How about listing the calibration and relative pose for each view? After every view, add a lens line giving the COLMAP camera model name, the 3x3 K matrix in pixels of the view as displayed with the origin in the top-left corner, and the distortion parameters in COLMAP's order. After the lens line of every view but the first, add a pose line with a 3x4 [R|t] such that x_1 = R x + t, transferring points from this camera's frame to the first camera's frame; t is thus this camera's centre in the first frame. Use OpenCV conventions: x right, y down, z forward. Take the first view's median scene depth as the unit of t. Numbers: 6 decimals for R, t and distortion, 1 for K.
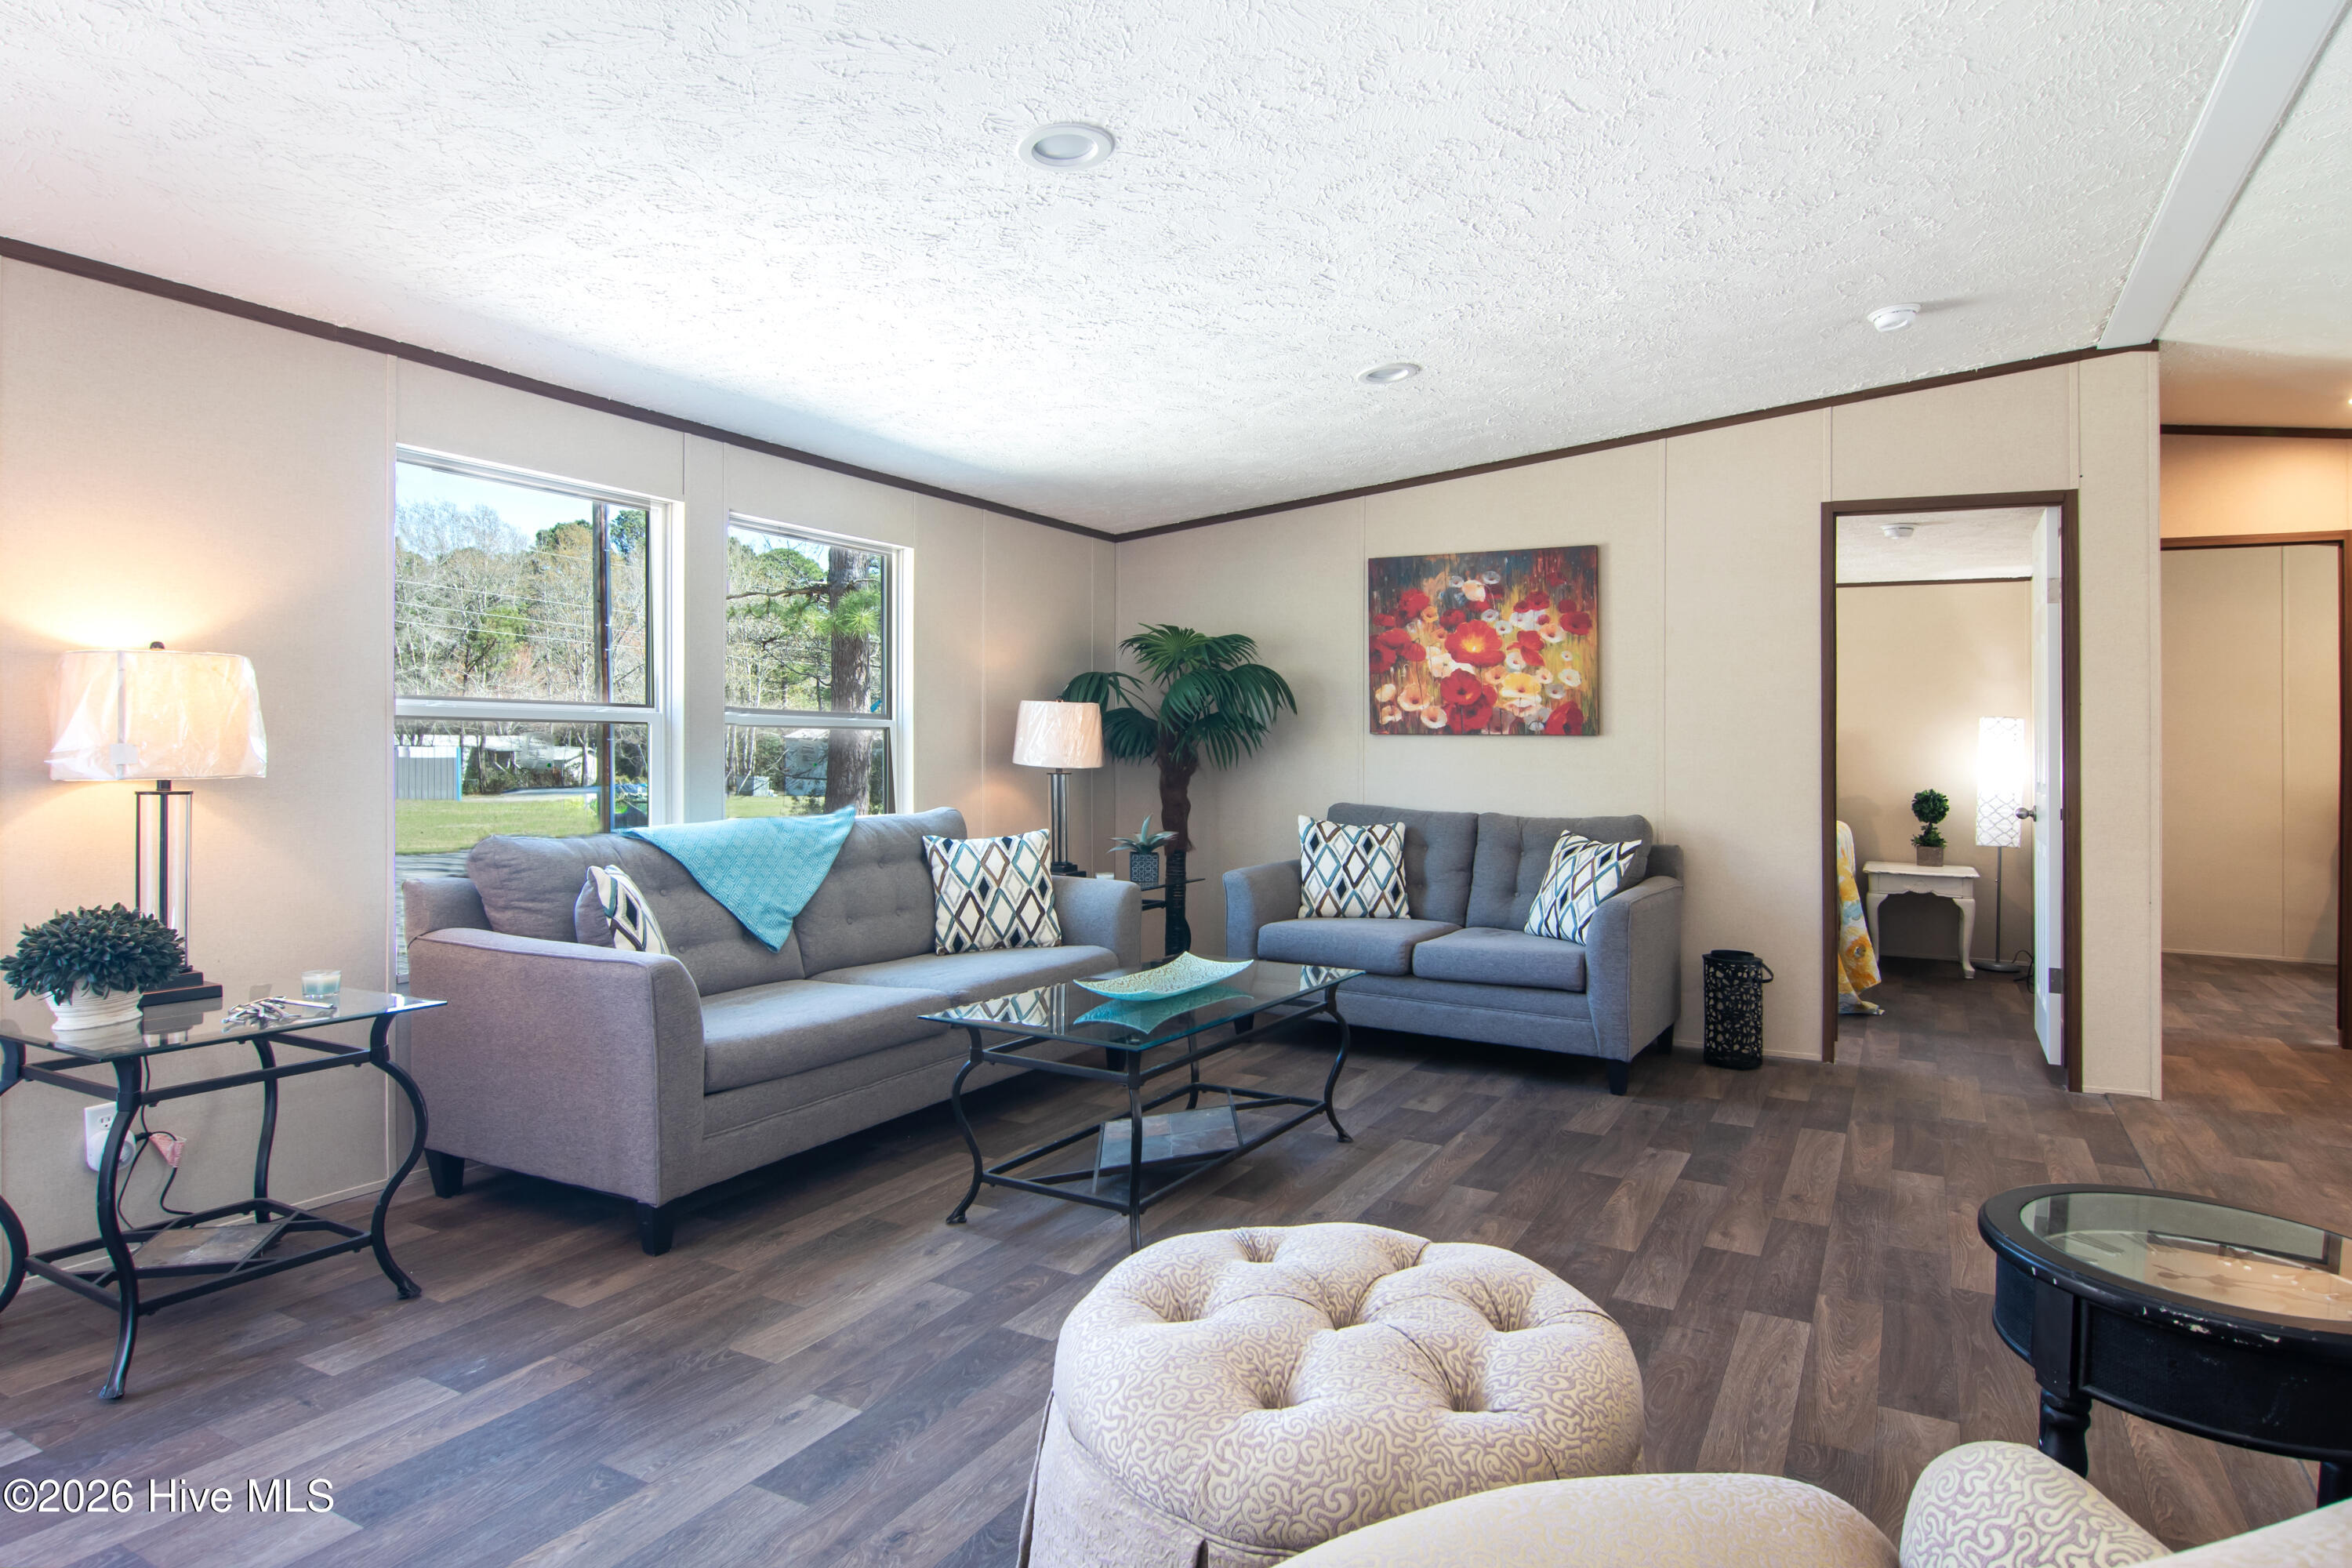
lens RADIAL K [[1330.8, 0, 1133.7], [0, 1330.8, 744.6], [0, 0, 1]] dist [-0.007589, -0.008125]
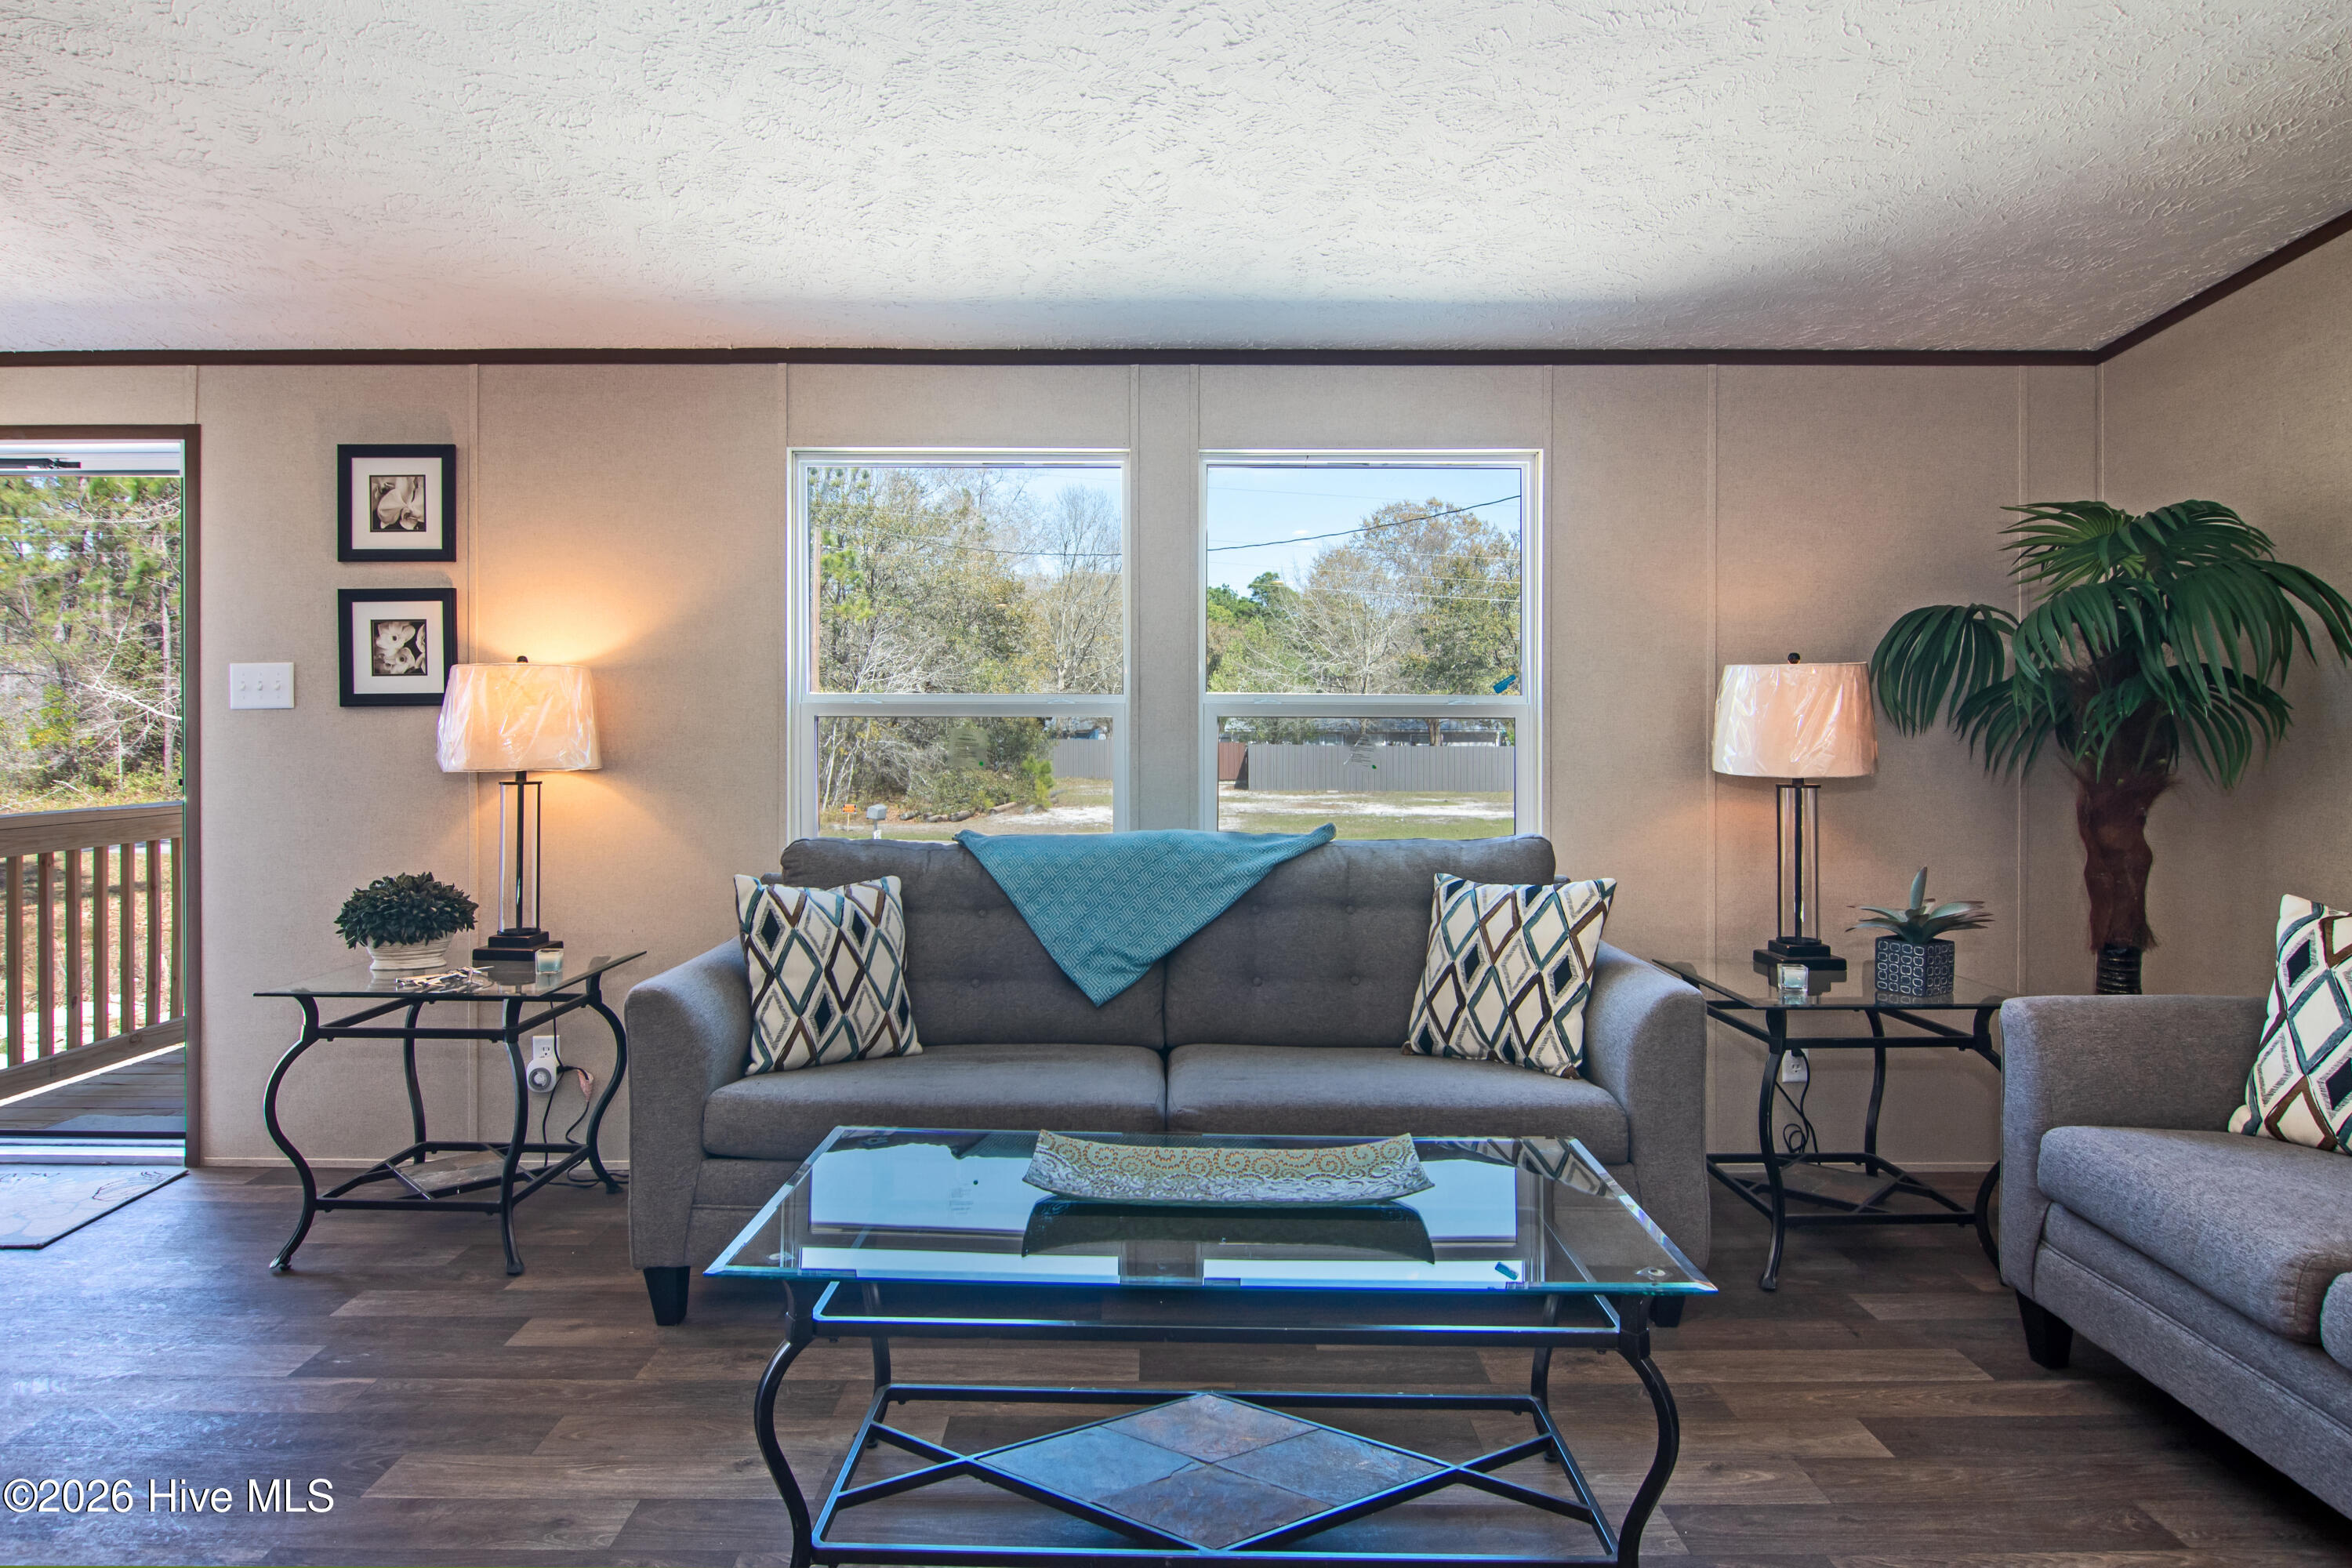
lens RADIAL K [[1330.8, 0, 1177.5], [0, 1330.8, 759.4], [0, 0, 1]] dist [-0.007589, -0.008125]
pose [[0.501814, -0.002620, -0.864972, 0.361817], [0.001741, 0.999996, -0.002019, 0.012143], [0.864974, -0.000493, 0.501817, 0.556634]]
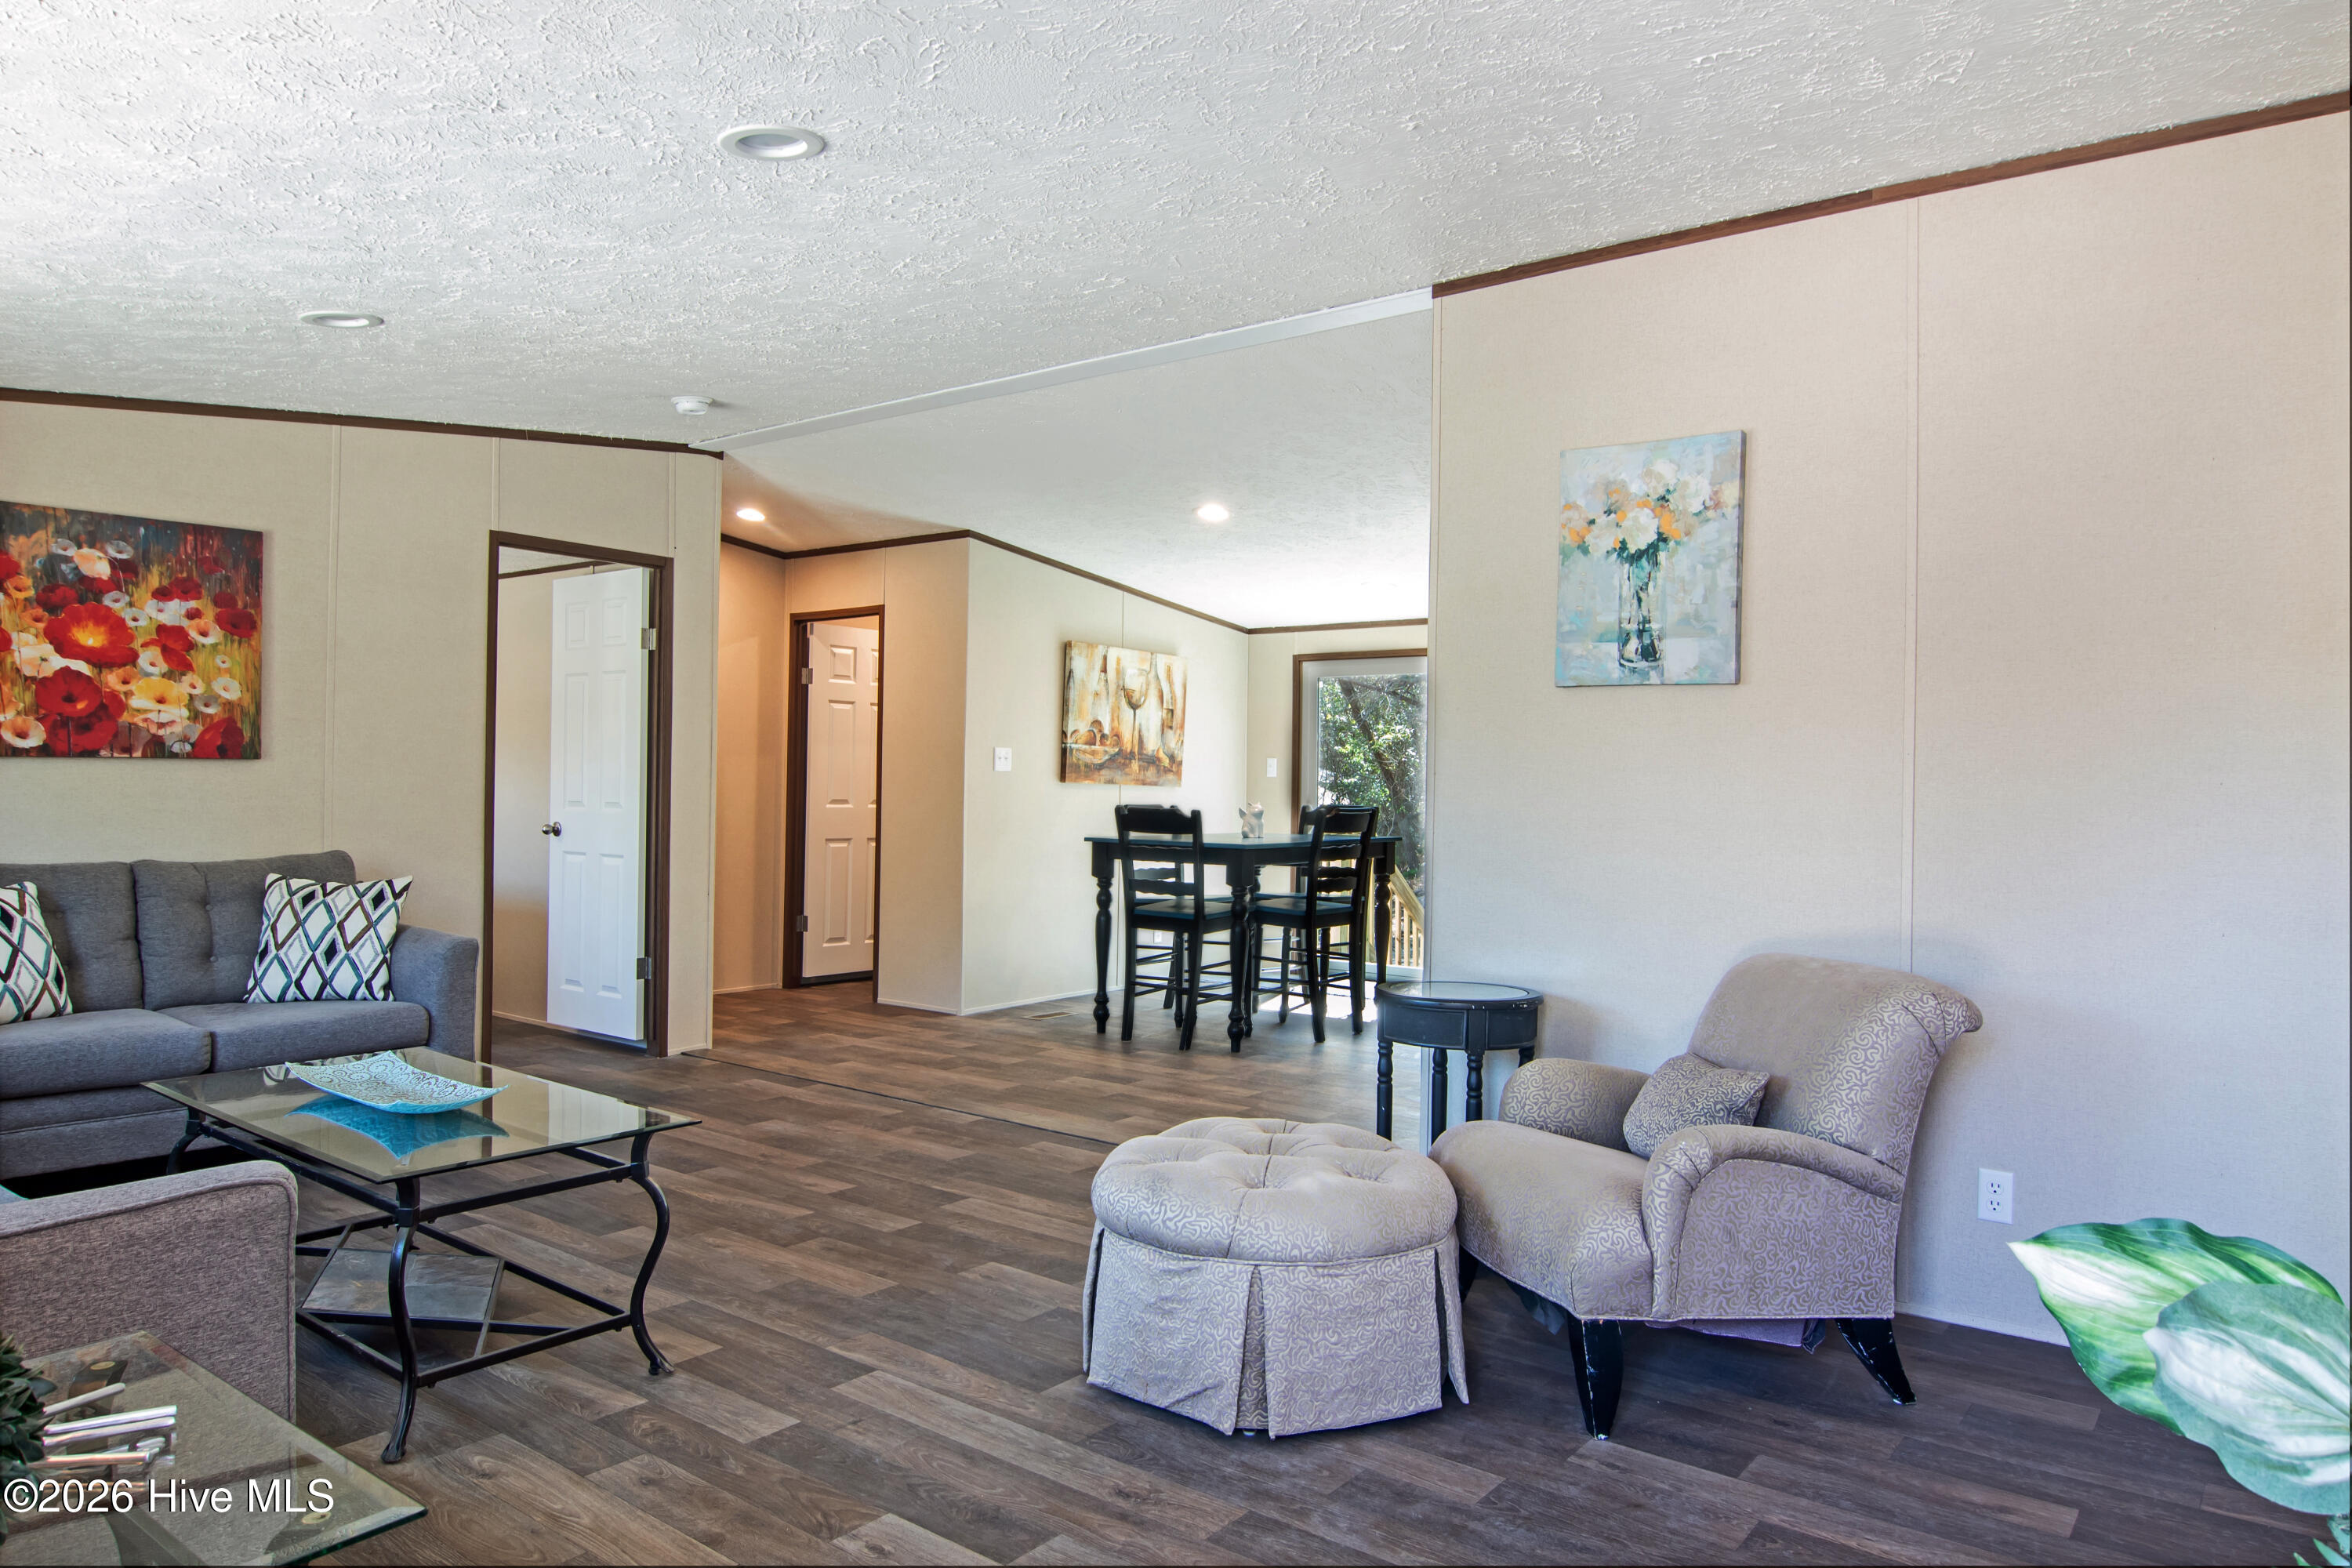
lens RADIAL K [[1583.9, 0, 1178.9], [0, 1583.9, 770.9], [0, 0, 1]] dist [0.012447, 0.000314]
pose [[0.144162, -0.008508, 0.989518, -0.638876], [-0.008775, 0.999913, 0.009876, -0.016465], [-0.989515, -0.010106, 0.144074, 0.321114]]
